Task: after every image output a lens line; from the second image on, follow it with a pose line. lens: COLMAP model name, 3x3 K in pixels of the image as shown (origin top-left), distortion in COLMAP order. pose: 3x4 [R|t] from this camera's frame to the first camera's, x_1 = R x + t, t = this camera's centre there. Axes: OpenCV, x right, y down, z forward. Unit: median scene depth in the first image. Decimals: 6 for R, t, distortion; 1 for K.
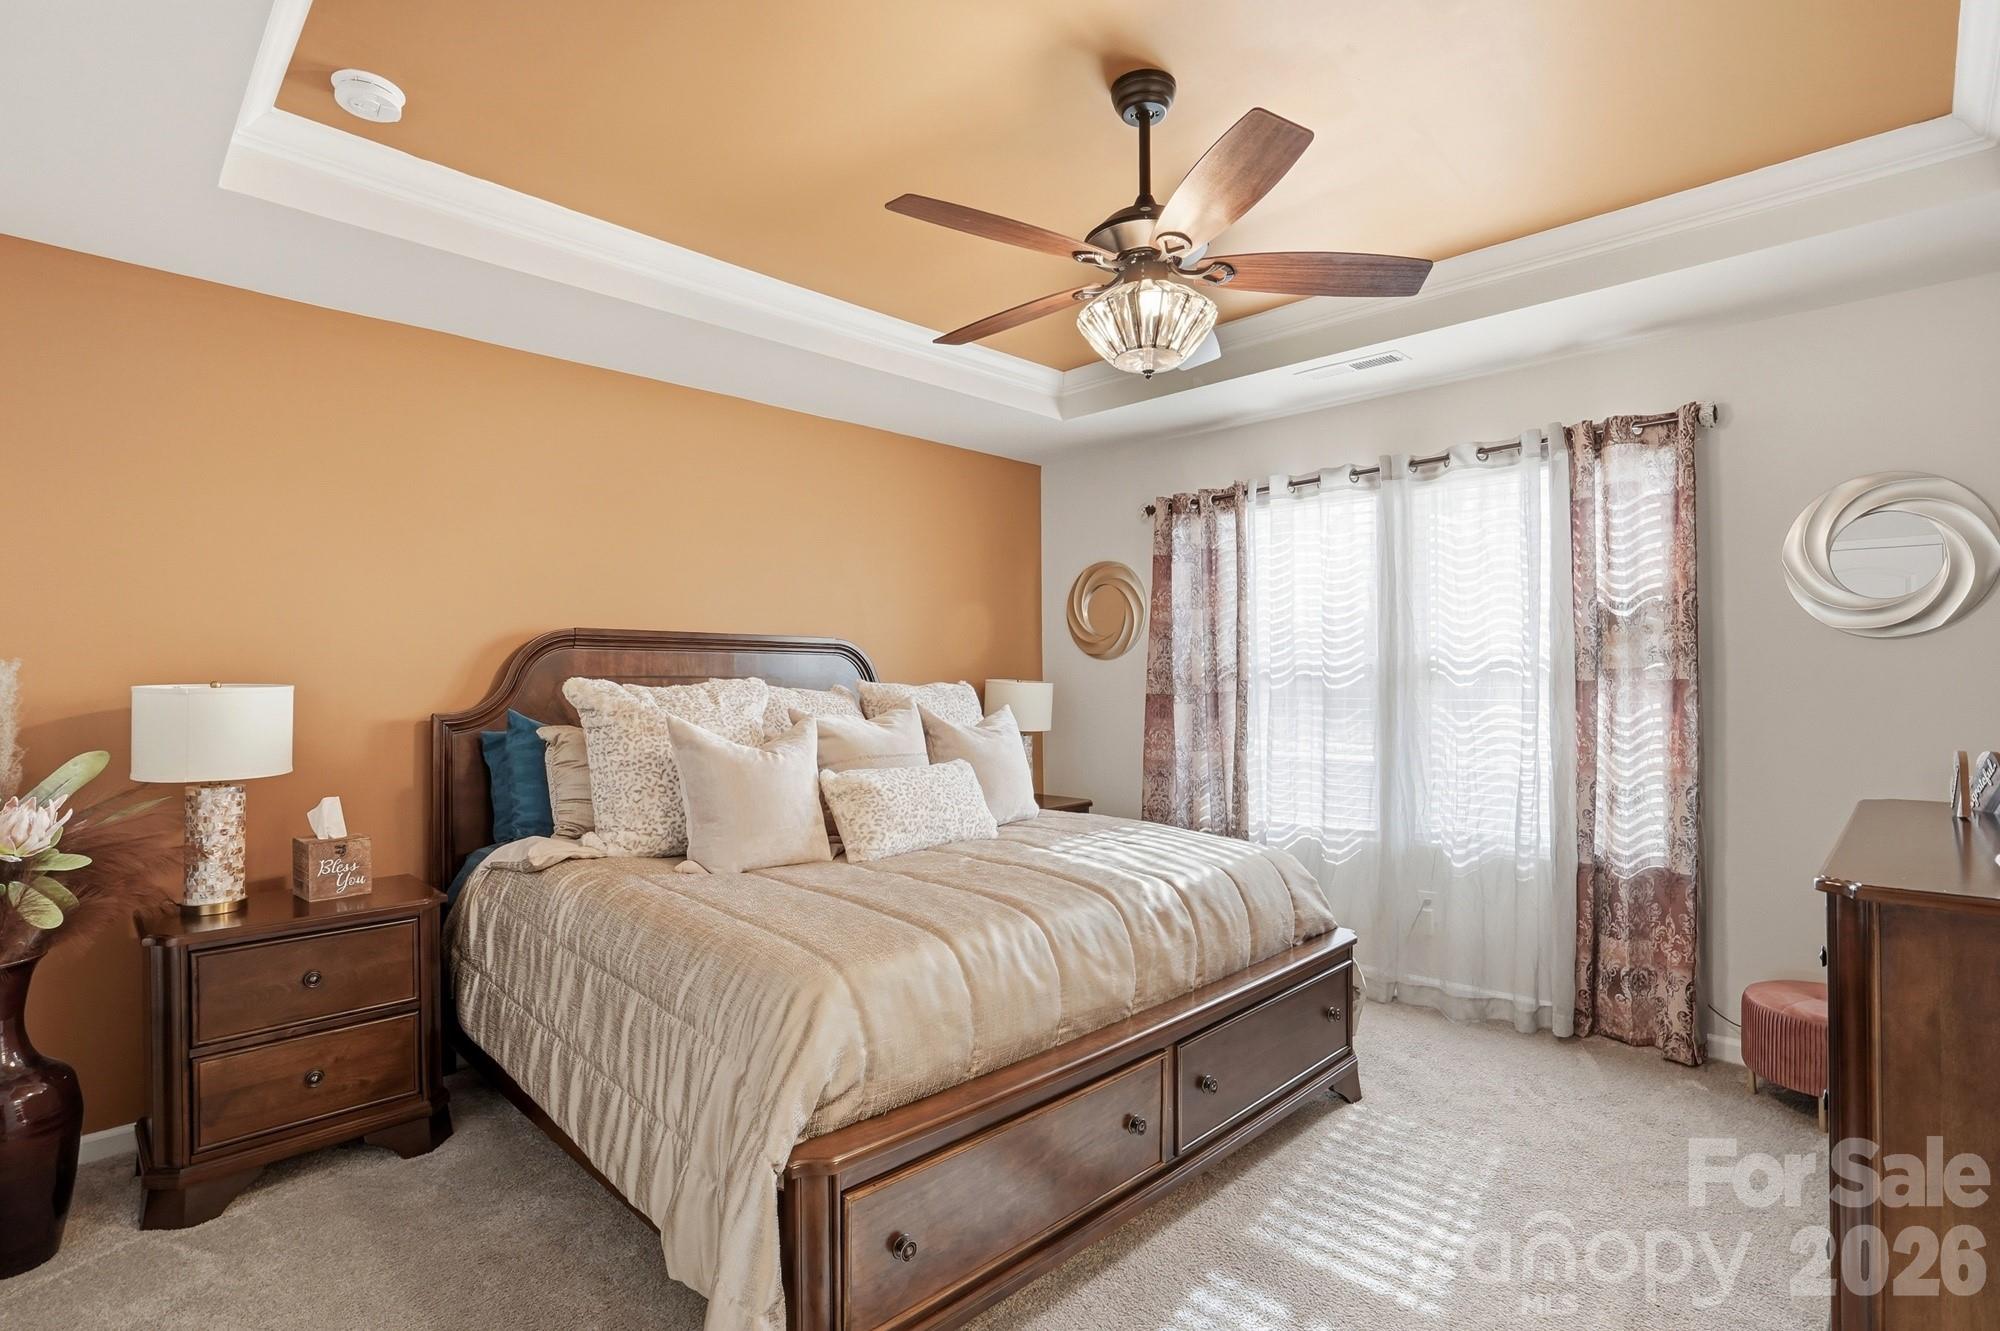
lens RADIAL K [[948.8, 0, 1004.4], [0, 948.8, 681.0], [0, 0, 1]] dist [-0.057380, 0.020013]
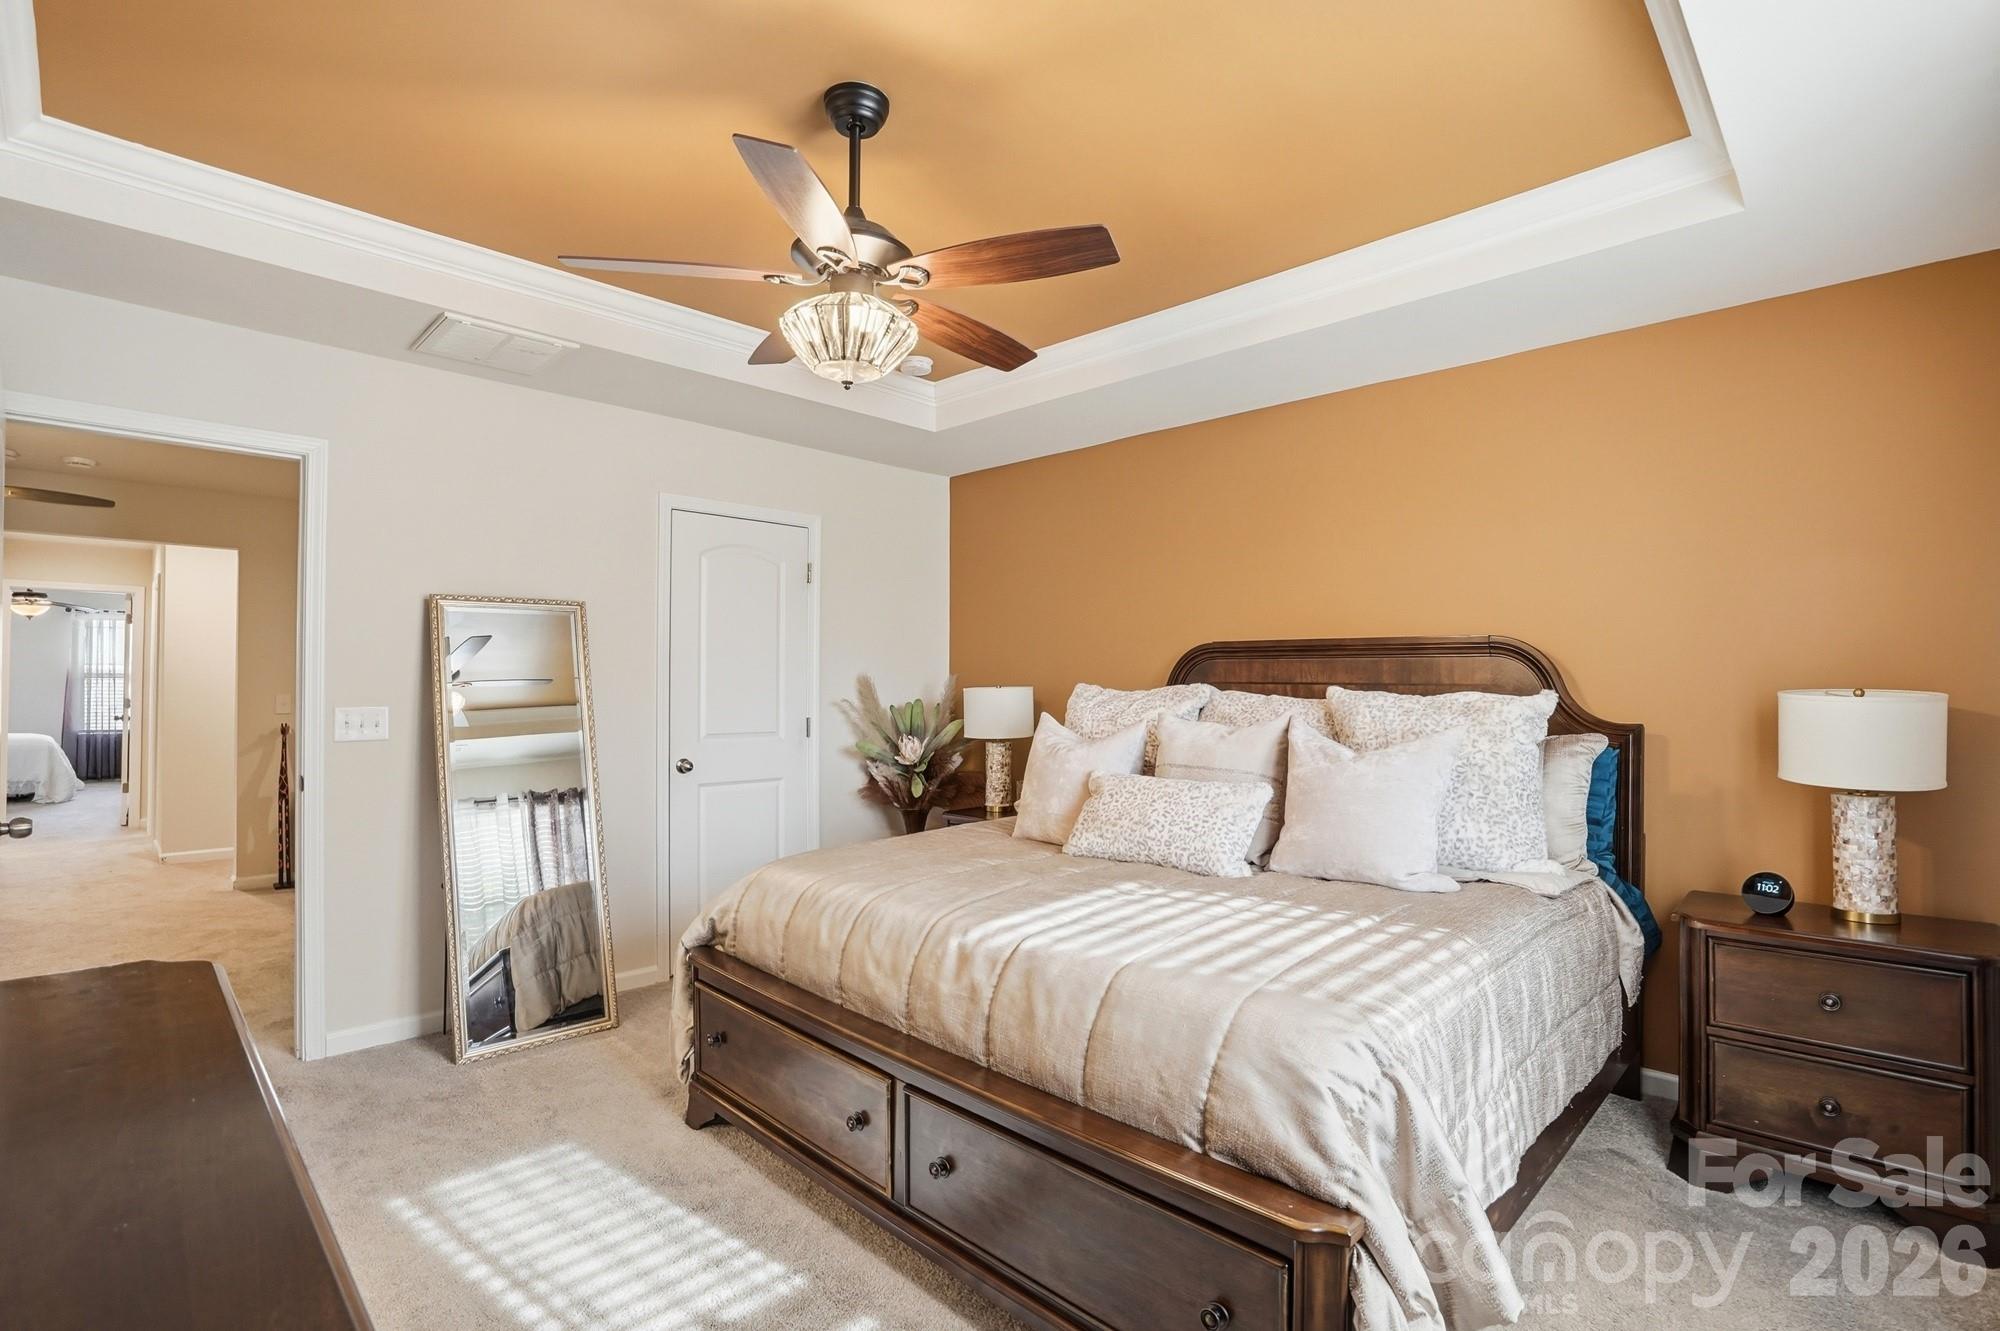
lens RADIAL K [[922.2, 0, 1005.6], [0, 922.2, 672.4], [0, 0, 1]] dist [-0.055068, 0.012955]
pose [[0.008119, -0.008276, -0.999933, 0.768973], [-0.004792, 0.999954, -0.008316, -0.007416], [0.999956, 0.004859, 0.008079, 0.775558]]
